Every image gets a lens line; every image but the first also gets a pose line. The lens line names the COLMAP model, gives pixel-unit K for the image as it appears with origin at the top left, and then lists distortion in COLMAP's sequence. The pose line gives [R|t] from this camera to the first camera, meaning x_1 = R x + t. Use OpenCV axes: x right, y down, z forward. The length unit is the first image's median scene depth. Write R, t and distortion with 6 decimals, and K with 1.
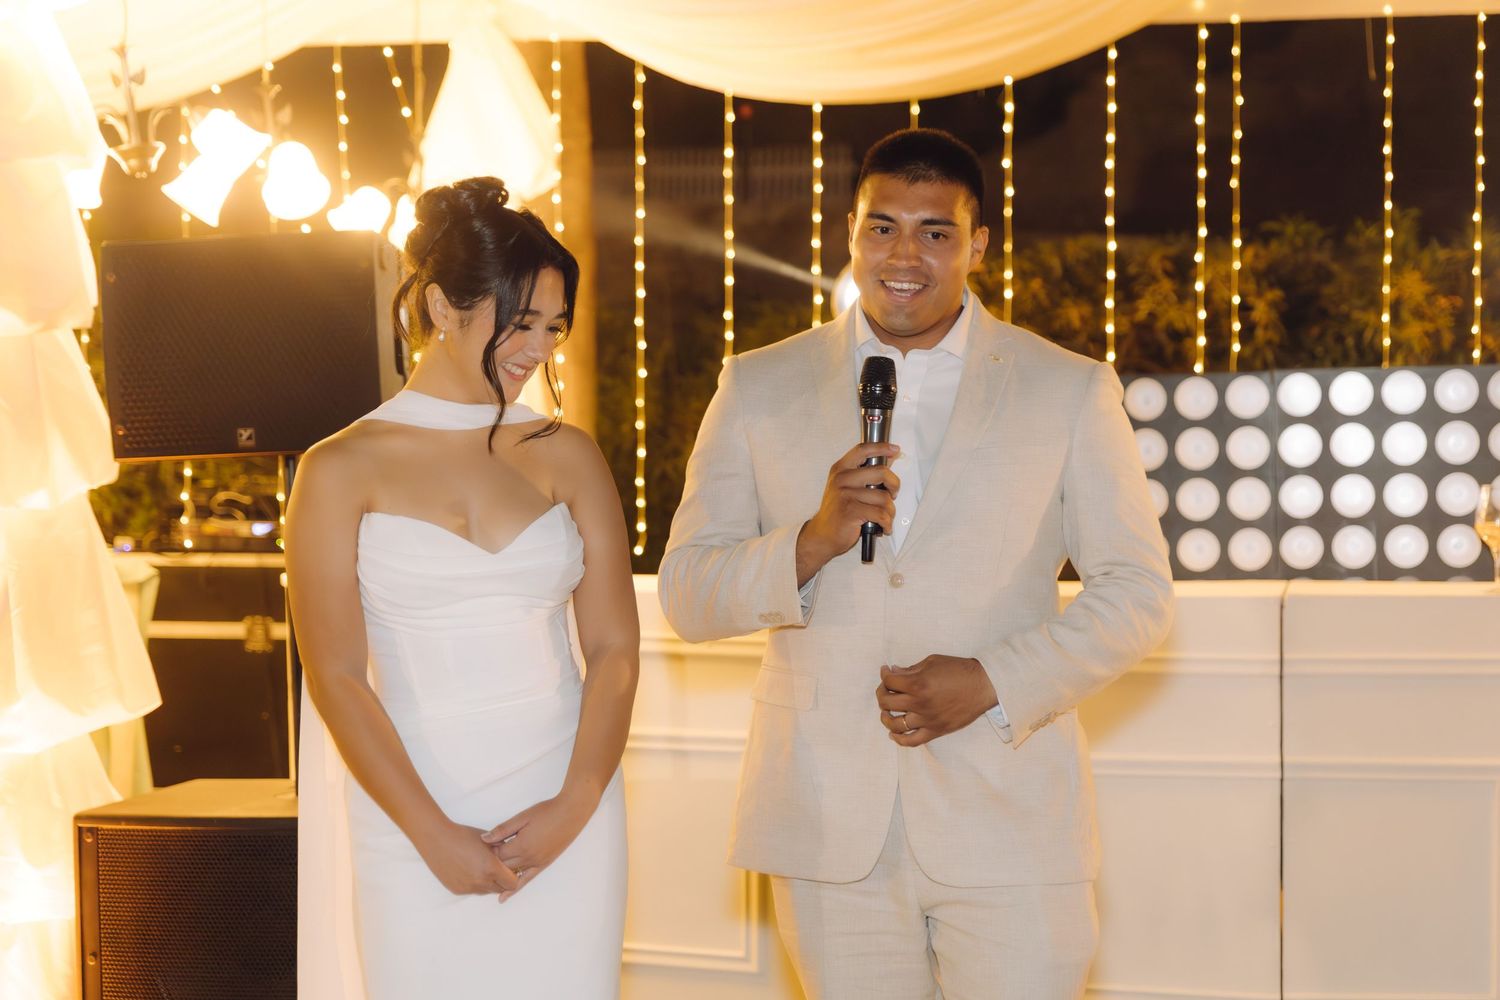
lens RADIAL K [[2626.3, 0, 806.2], [0, 2626.3, 503.6], [0, 0, 1]] dist [0.016425, 0.000000]
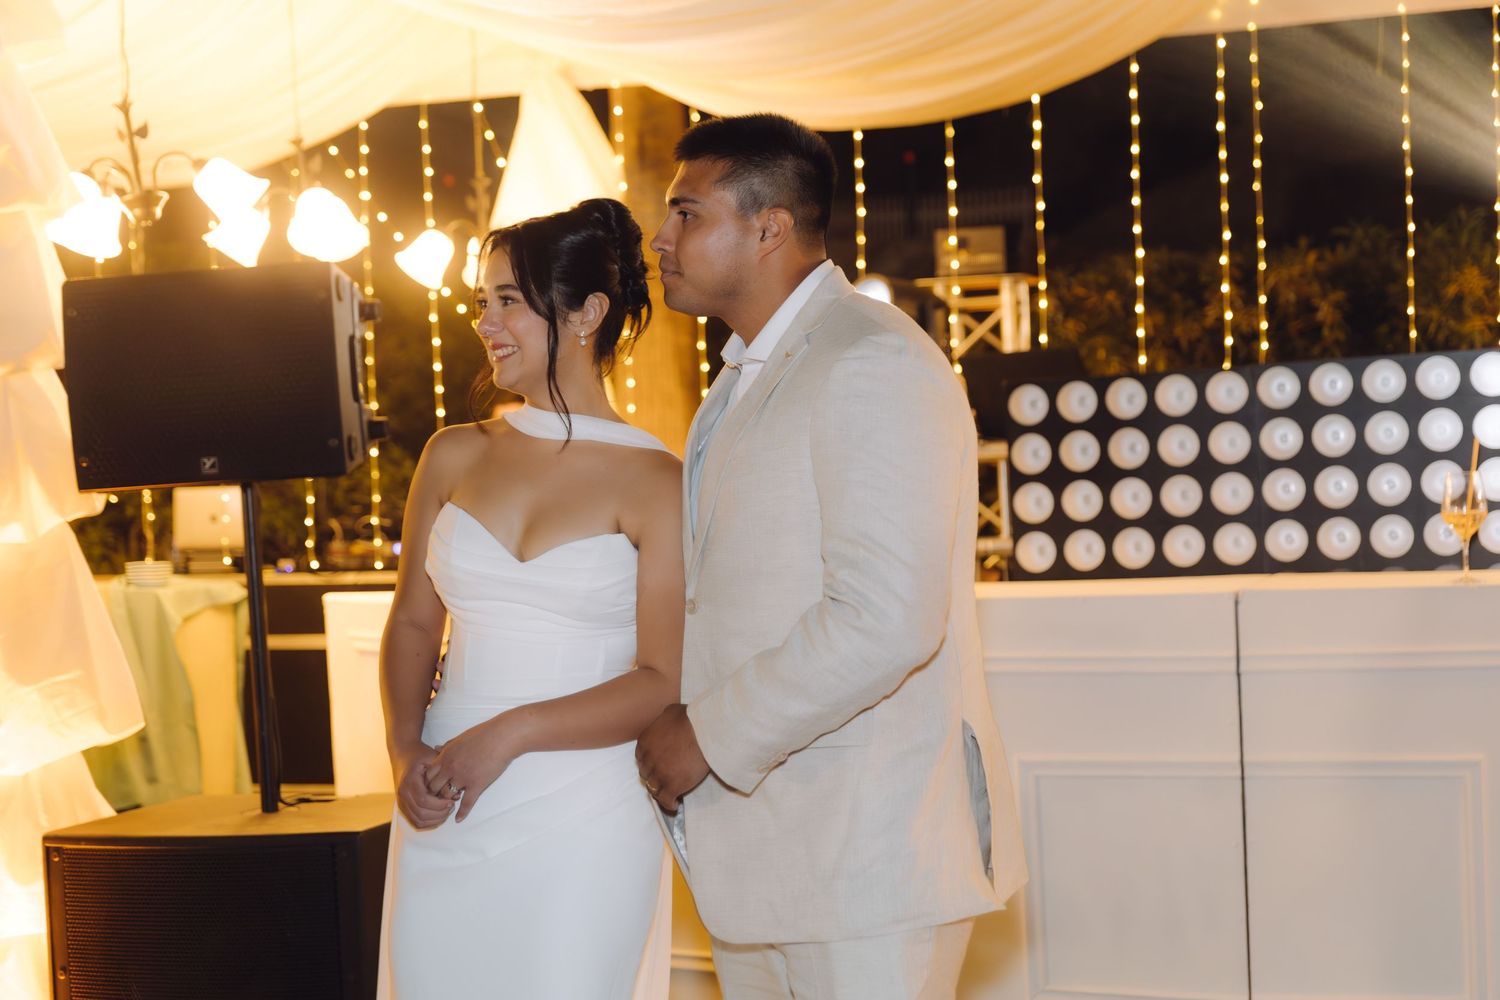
lens RADIAL K [[2242.1, 0, 792.5], [0, 2242.1, 497.7], [0, 0, 1]] dist [0.013767, 0.000000]
pose [[0.991125, -0.032717, -0.128841, 0.092349], [0.031987, 0.999458, -0.007736, 0.000886], [0.129024, 0.003546, 0.991635, 0.106694]]
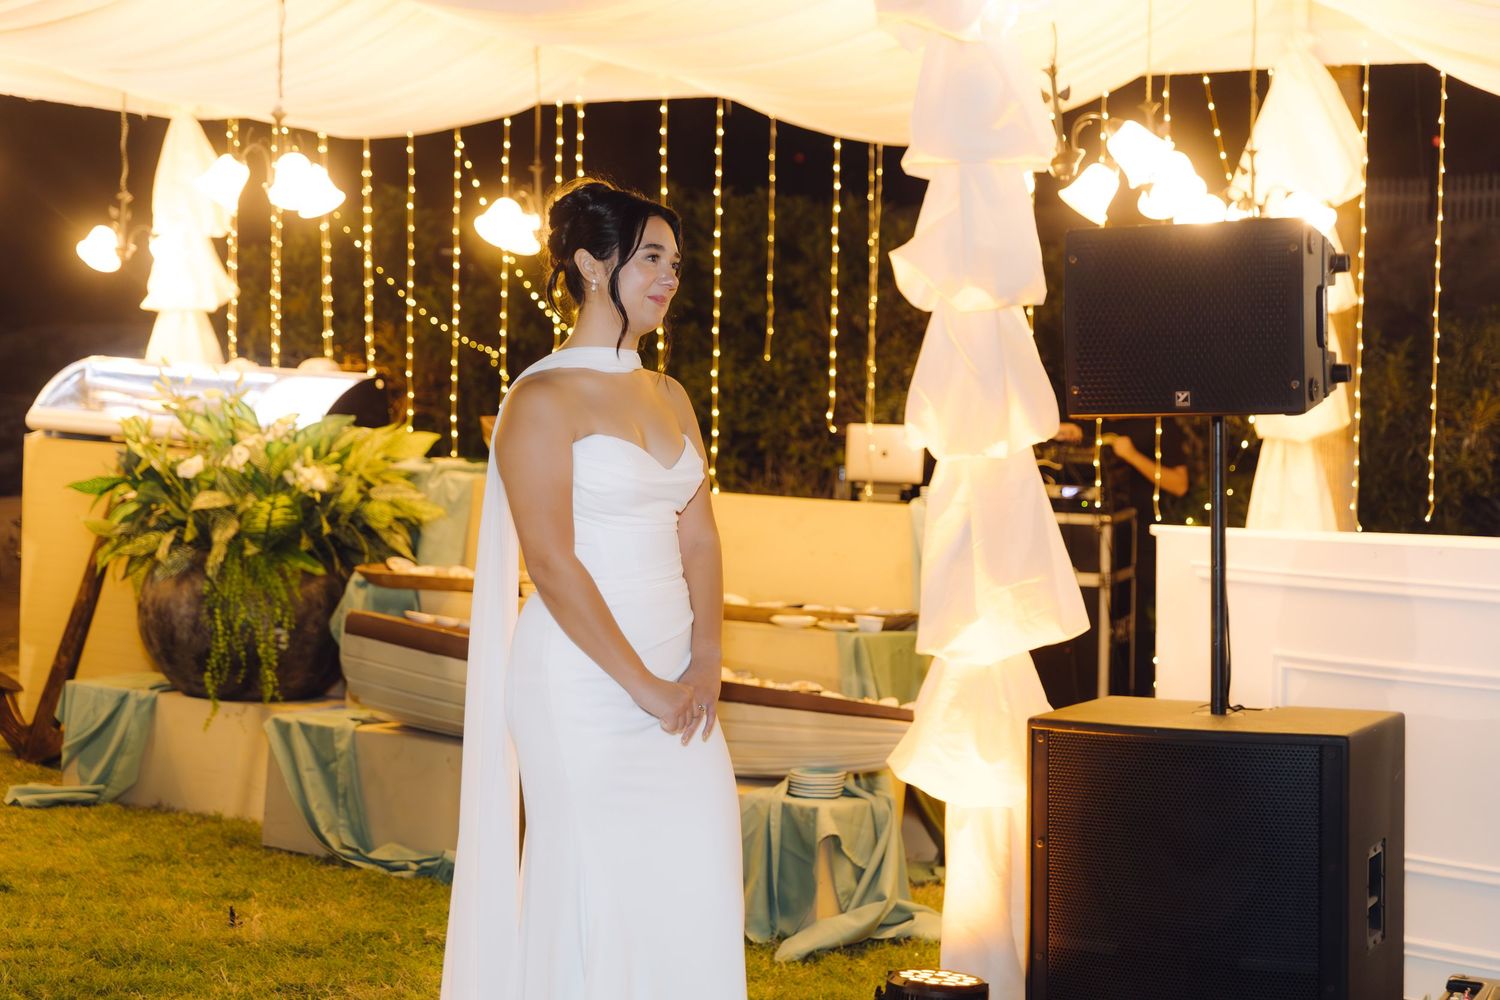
lens RADIAL K [[2198.8, 0, 751.4], [0, 2198.8, 503.7], [0, 0, 1]] dist [-0.002783, 0.000000]
pose [[0.961822, 0.029332, -0.272100, -0.091105], [-0.027698, 0.999568, 0.009847, 0.011253], [0.272271, -0.001935, 0.962219, 0.016656]]
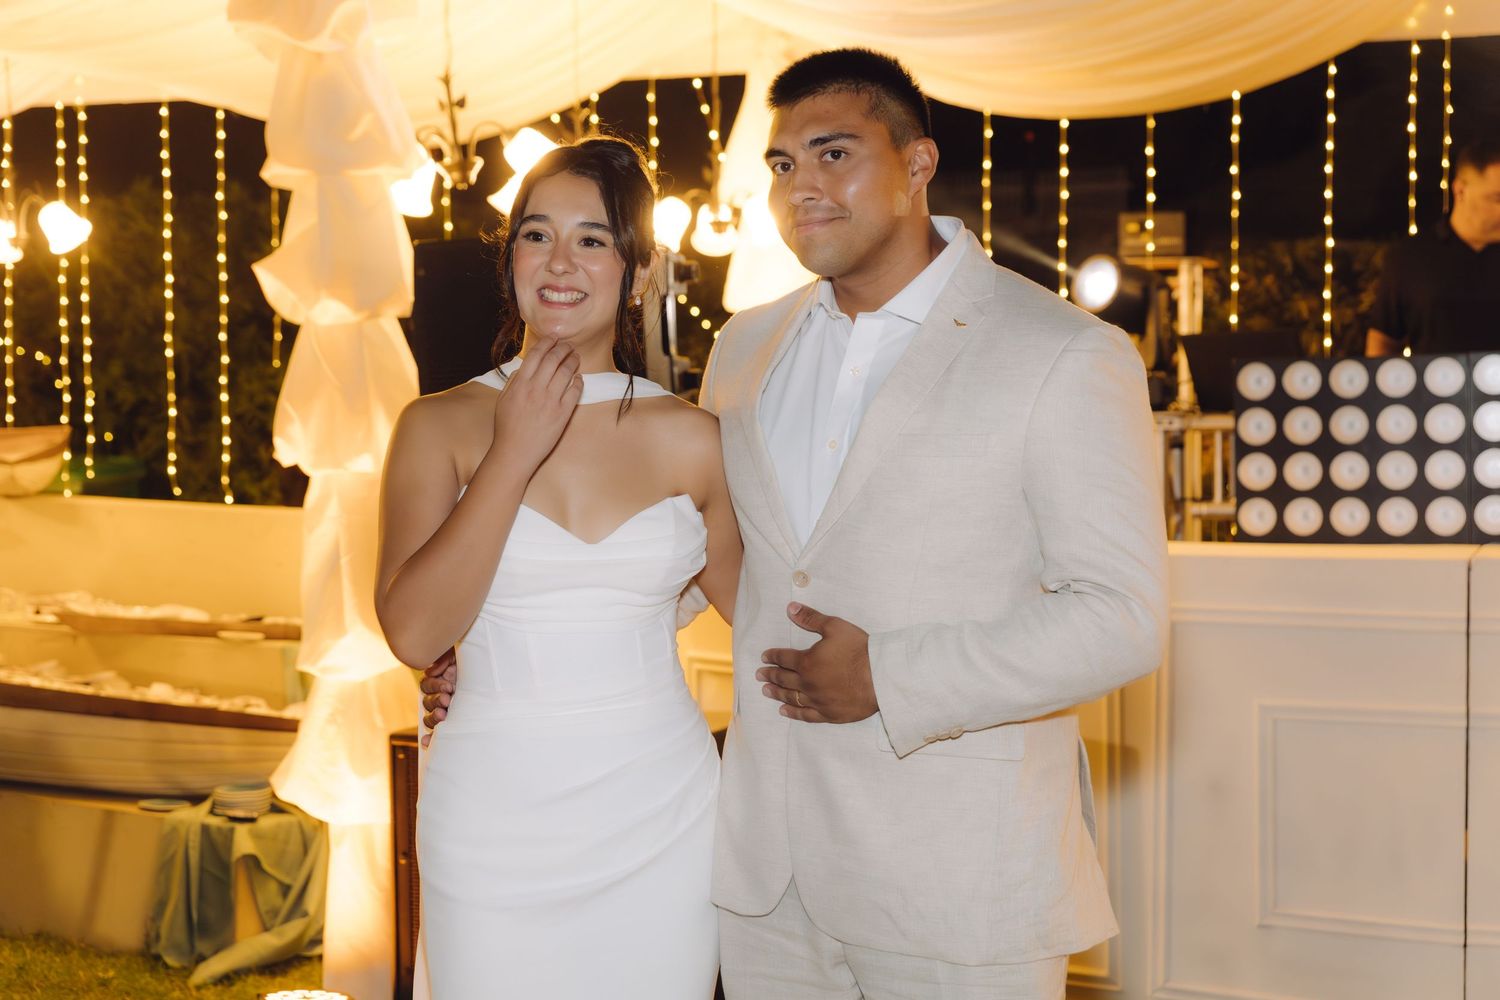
lens RADIAL K [[2198.8, 0, 765.9], [0, 2198.8, 496.0], [0, 0, 1]] dist [-0.002783, 0.000000]
pose [[0.988226, 0.007918, -0.152794, 0.023780], [-0.006499, 0.999931, 0.009789, 0.001581], [0.152861, -0.008681, 0.988210, 0.043444]]
